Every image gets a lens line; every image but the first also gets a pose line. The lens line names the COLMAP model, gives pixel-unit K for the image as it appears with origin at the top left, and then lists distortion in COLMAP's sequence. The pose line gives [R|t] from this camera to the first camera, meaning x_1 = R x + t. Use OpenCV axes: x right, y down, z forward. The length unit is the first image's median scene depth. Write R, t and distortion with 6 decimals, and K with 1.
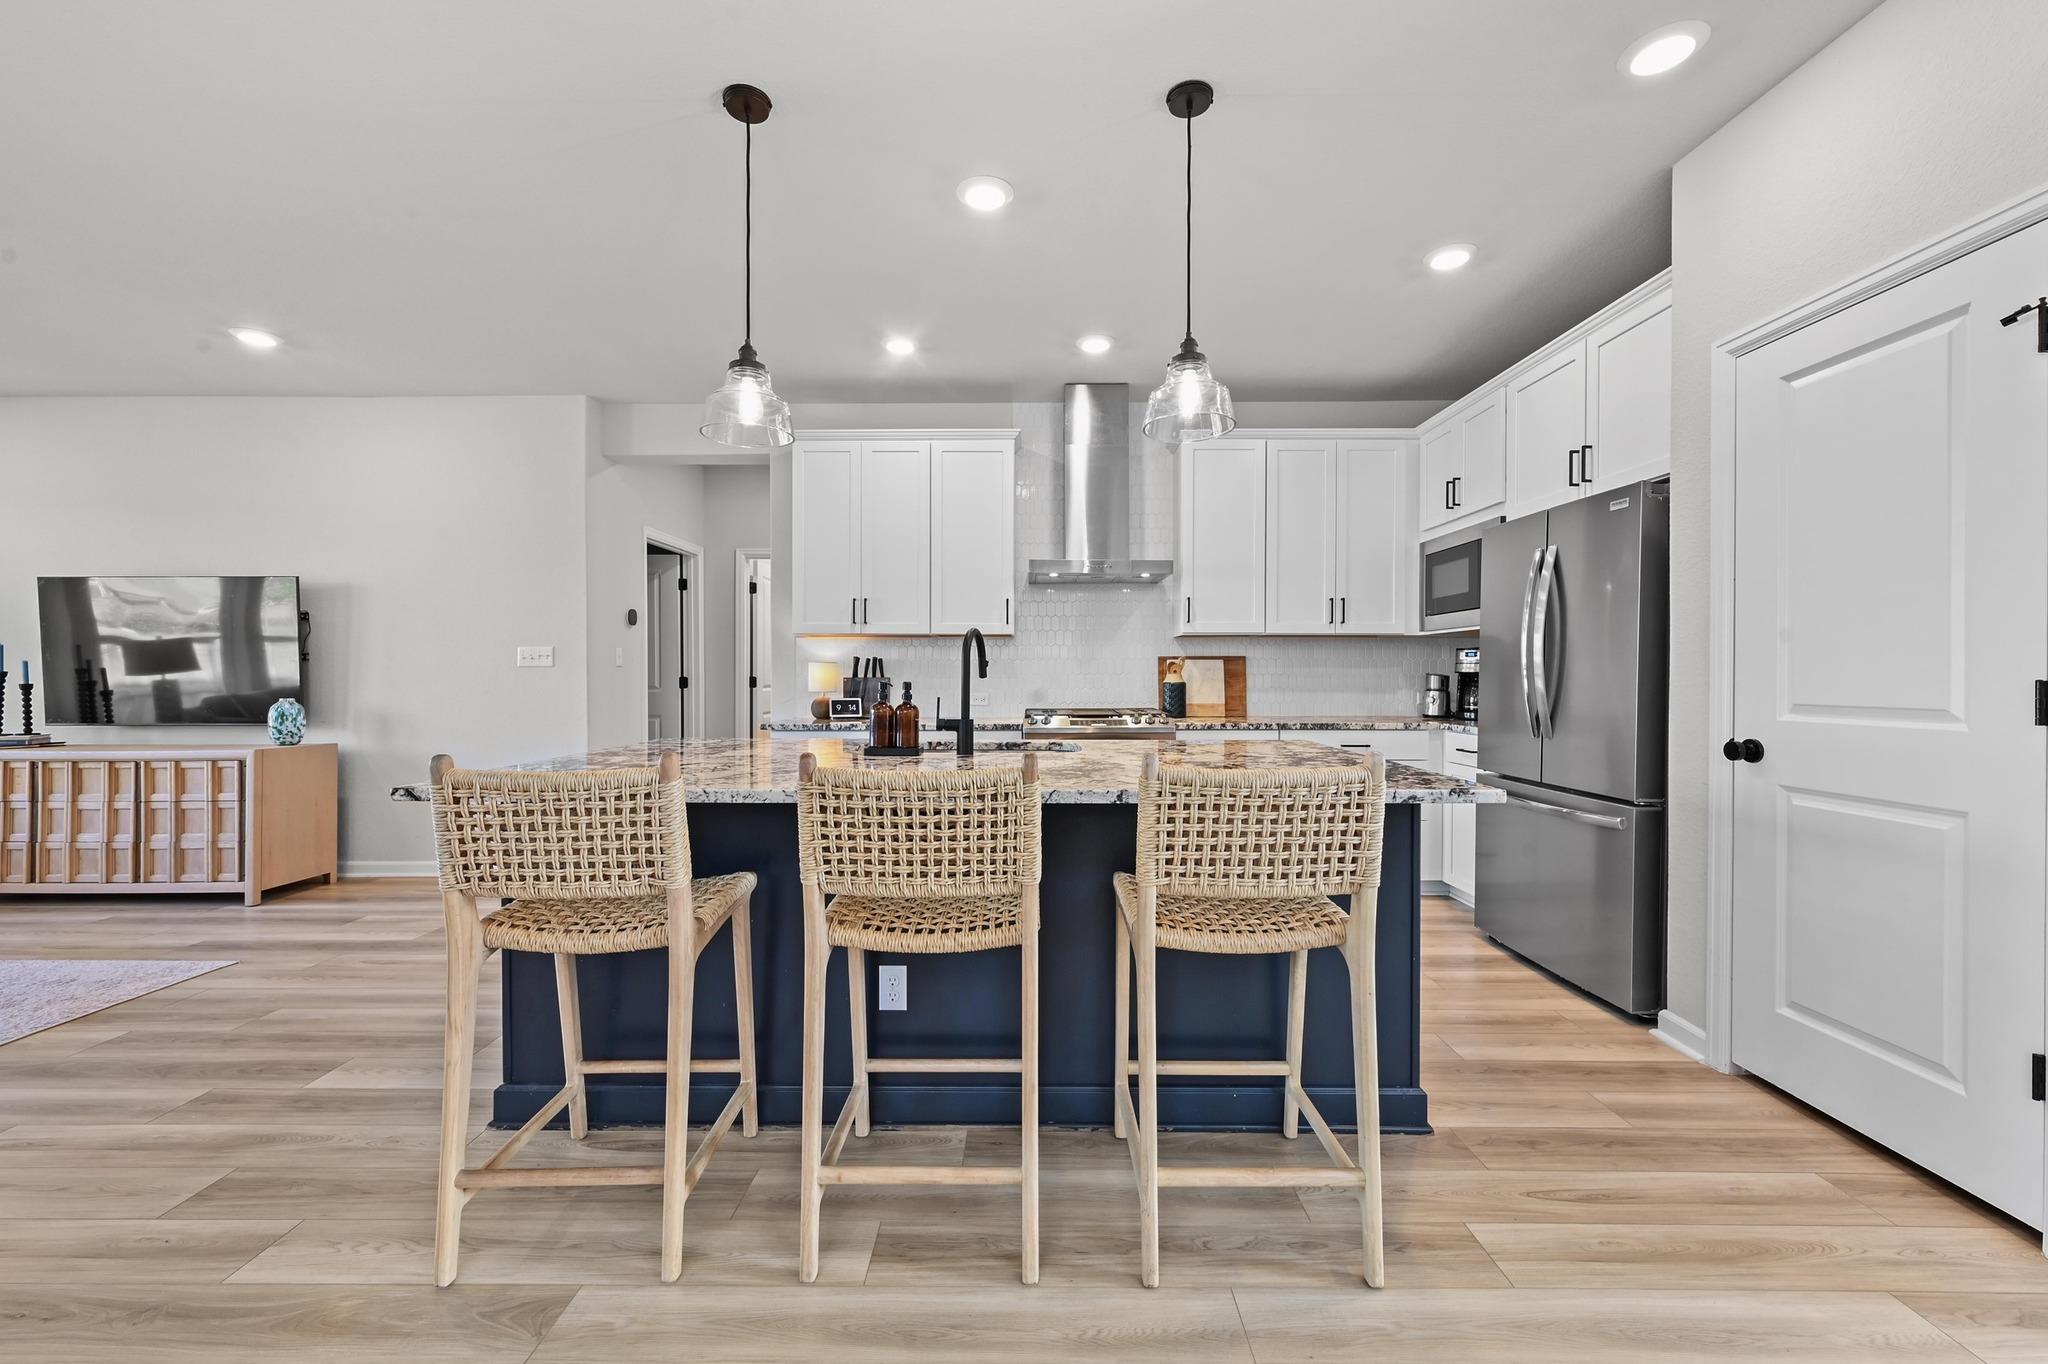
lens RADIAL K [[810.8, 0, 1032.7], [0, 810.8, 679.1], [0, 0, 1]] dist [-0.004820, -0.000342]
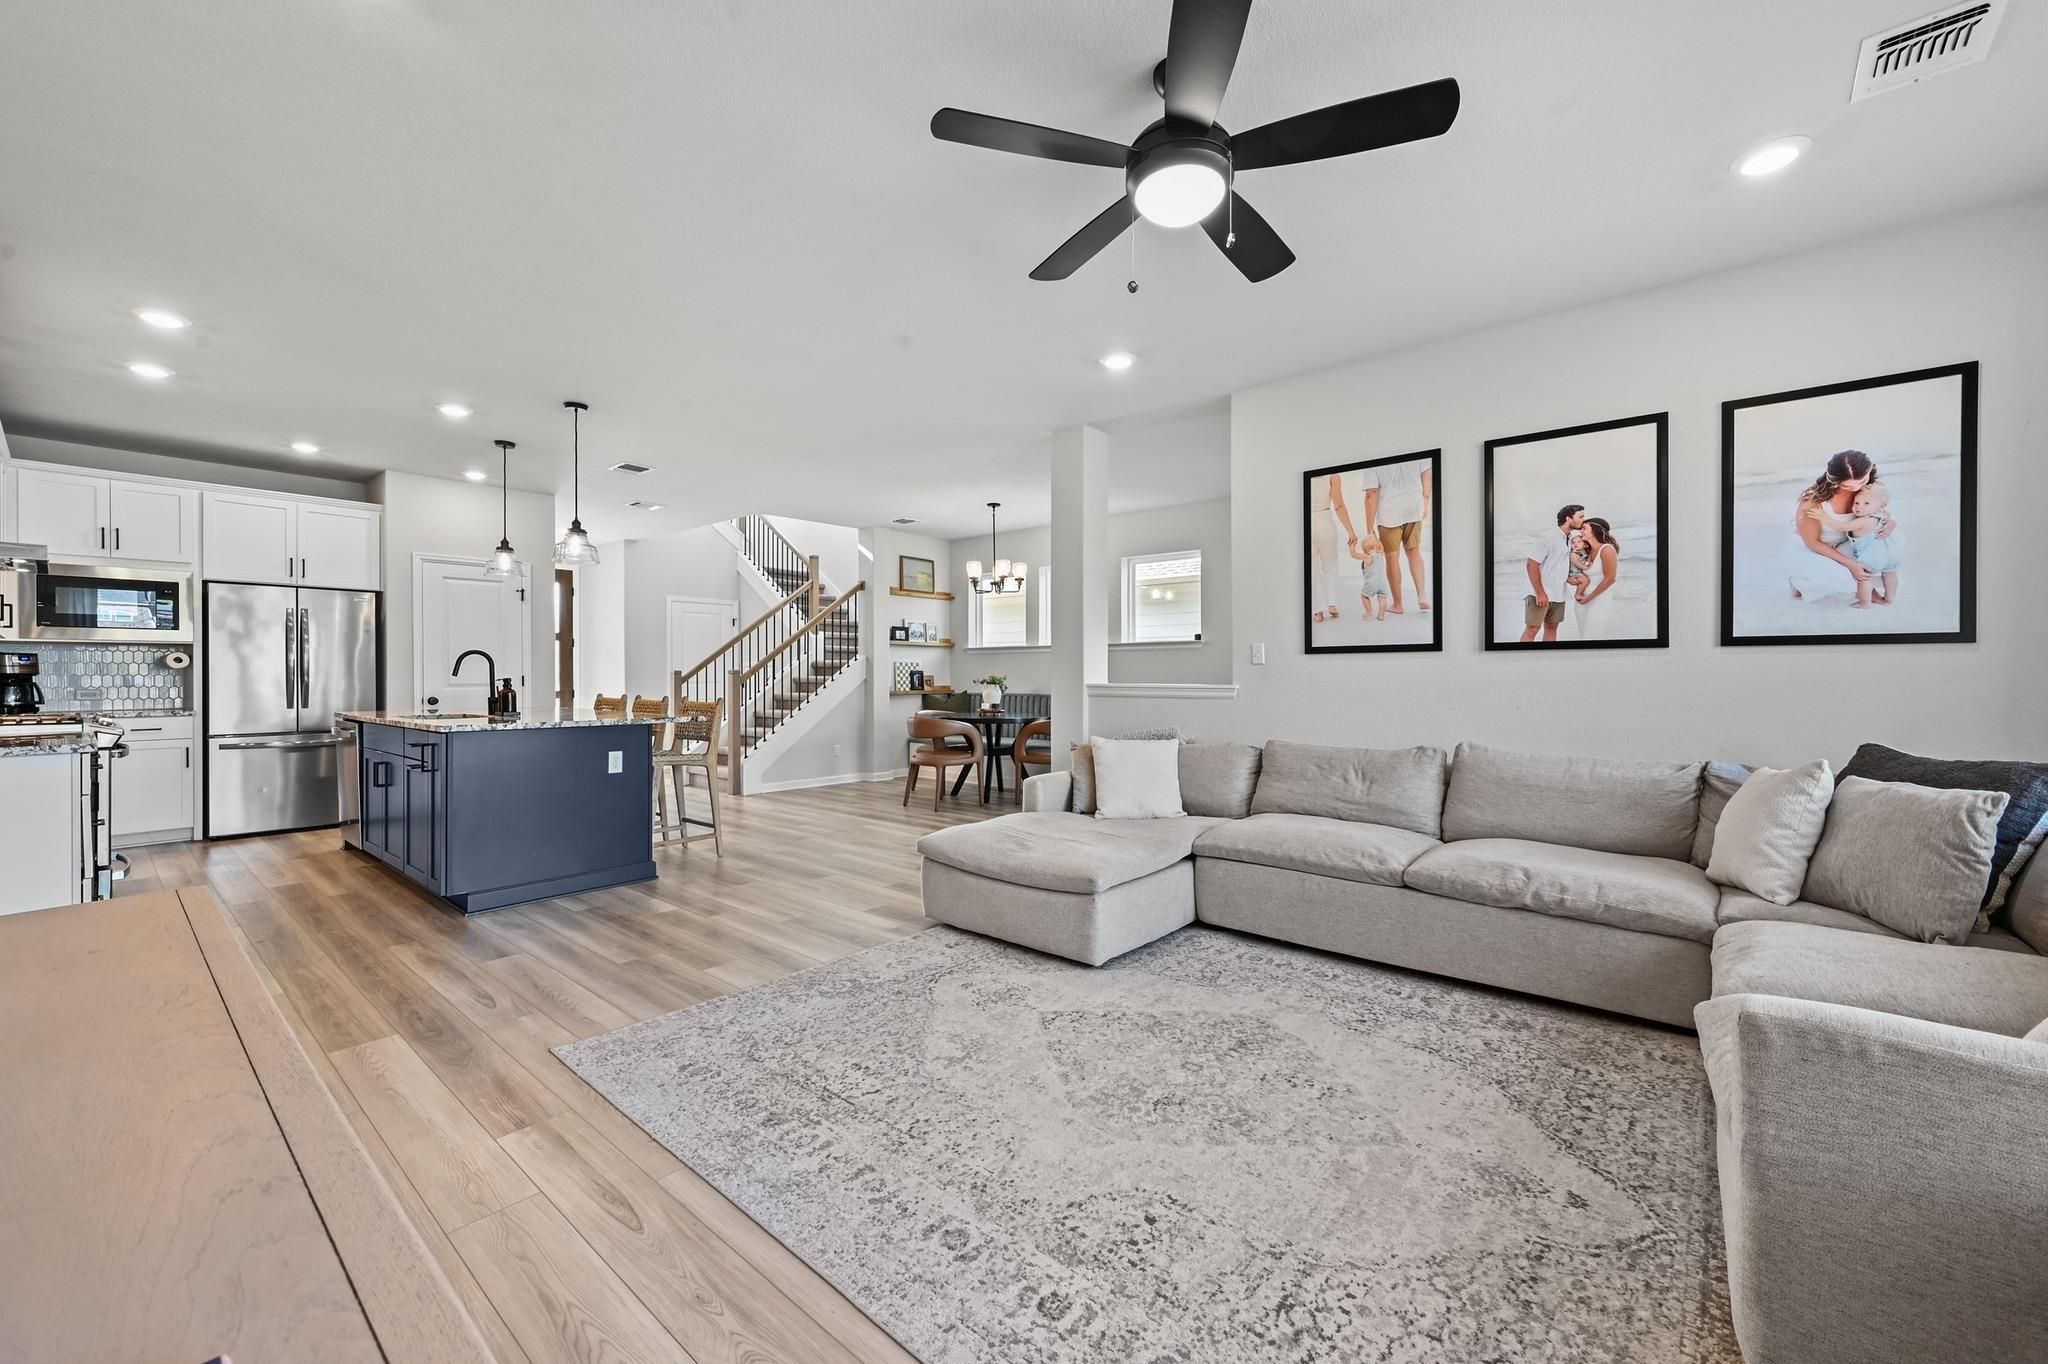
lens RADIAL K [[810.8, 0, 1030.8], [0, 810.8, 673.9], [0, 0, 1]] dist [-0.004820, -0.000342]
pose [[-0.766335, 0.001448, 0.642439, -1.345217], [0.006748, 0.999960, 0.005795, -0.004858], [-0.642405, 0.008776, -0.766315, 0.949820]]
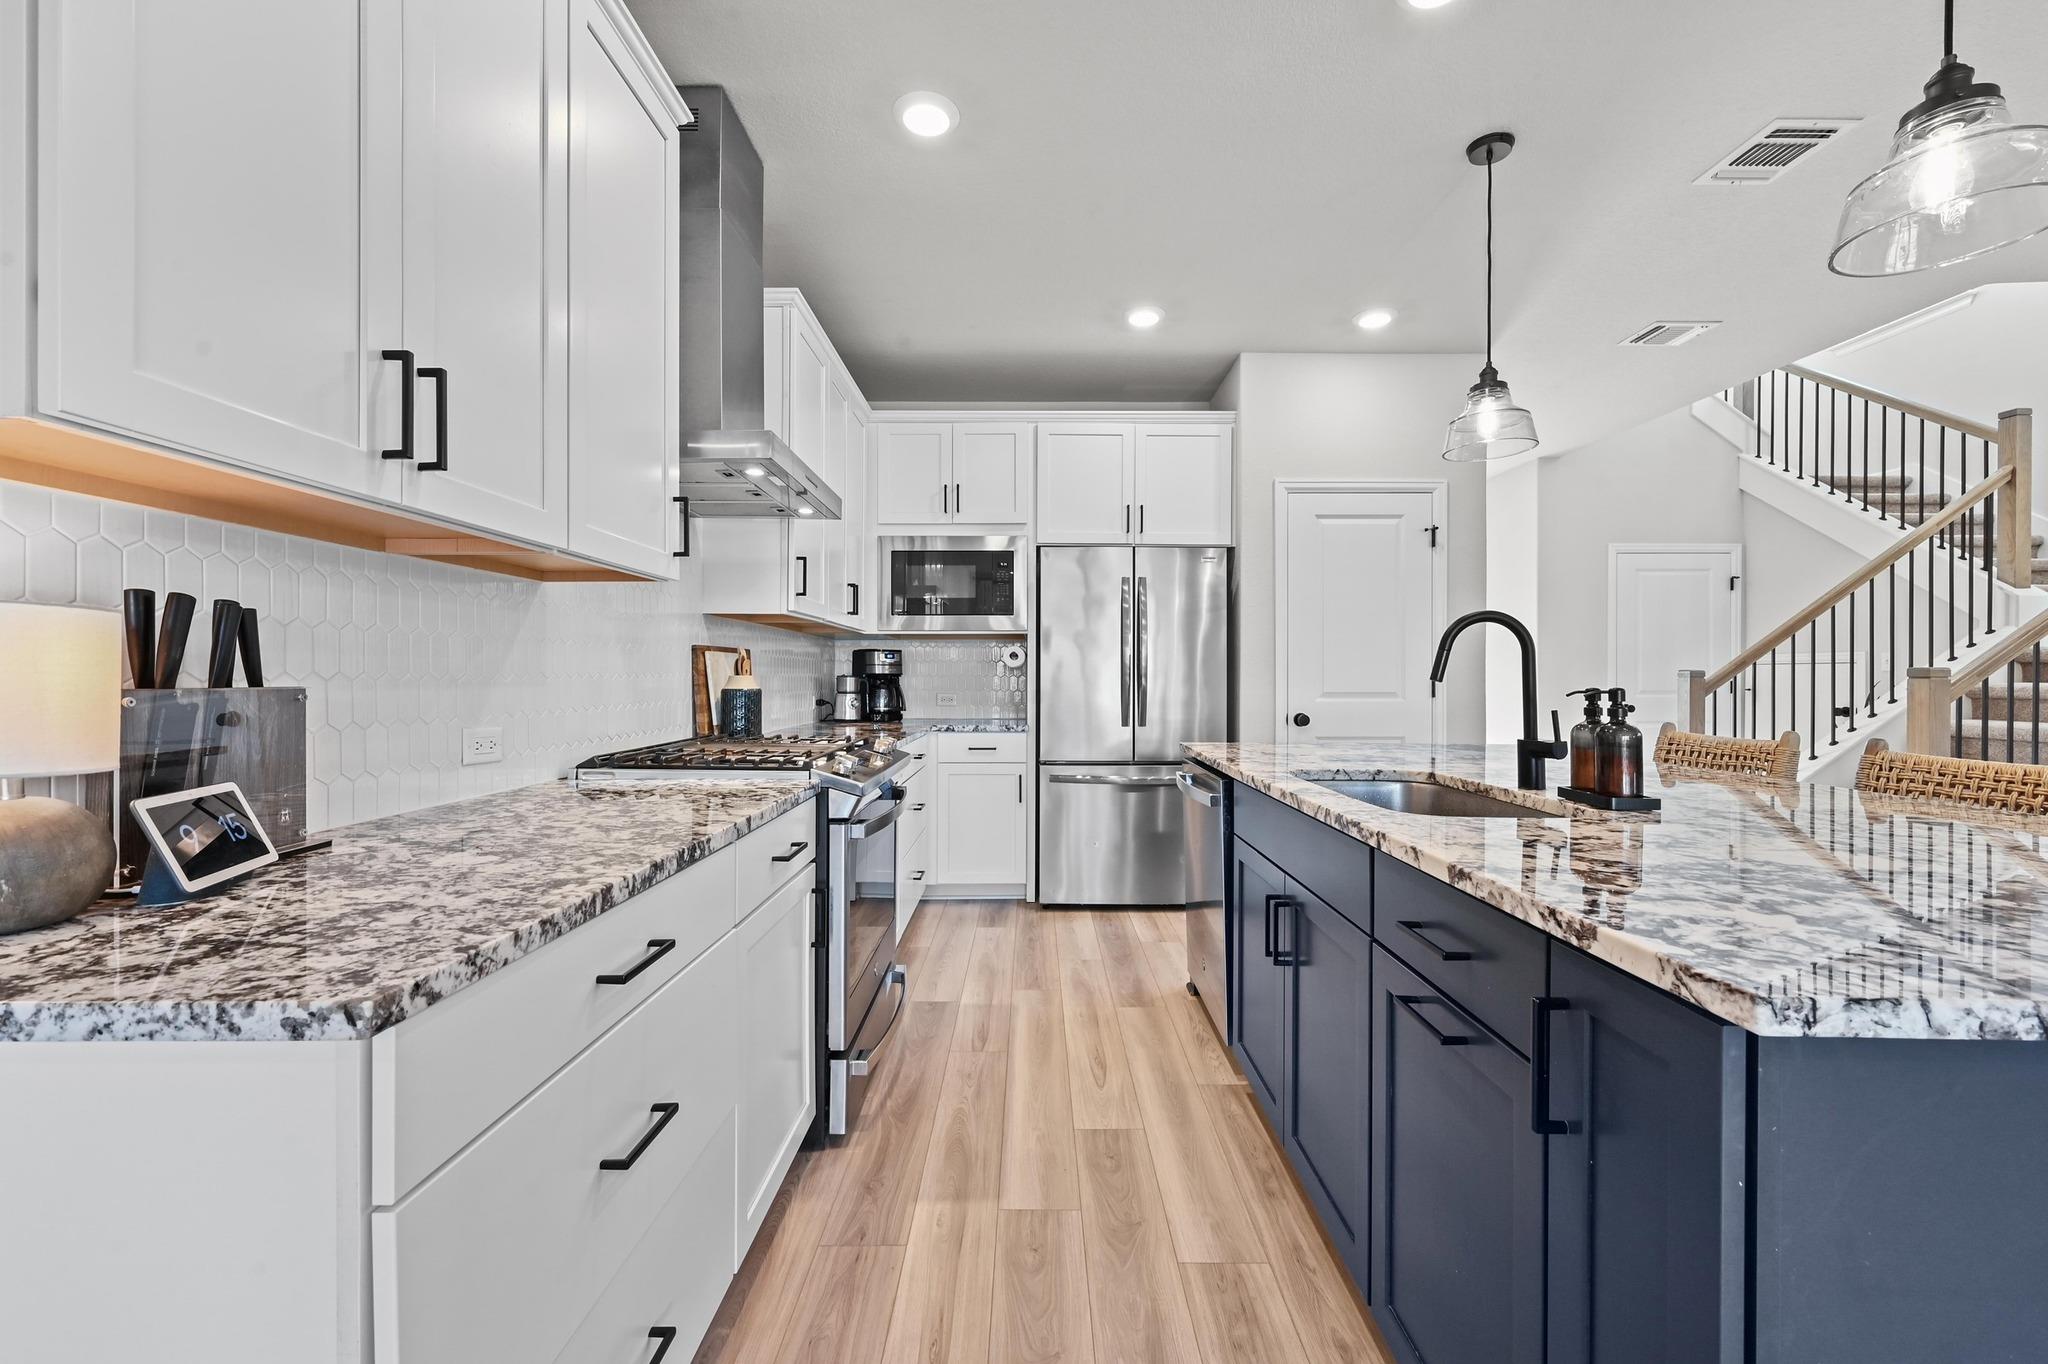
lens RADIAL K [[810.8, 0, 1022.3], [0, 810.8, 679.3], [0, 0, 1]] dist [-0.004820, -0.000342]
pose [[0.007913, -0.003920, 0.999961, -0.456332], [0.004649, 0.999982, 0.003883, -0.004937], [-0.999958, 0.004618, 0.007931, 0.821700]]
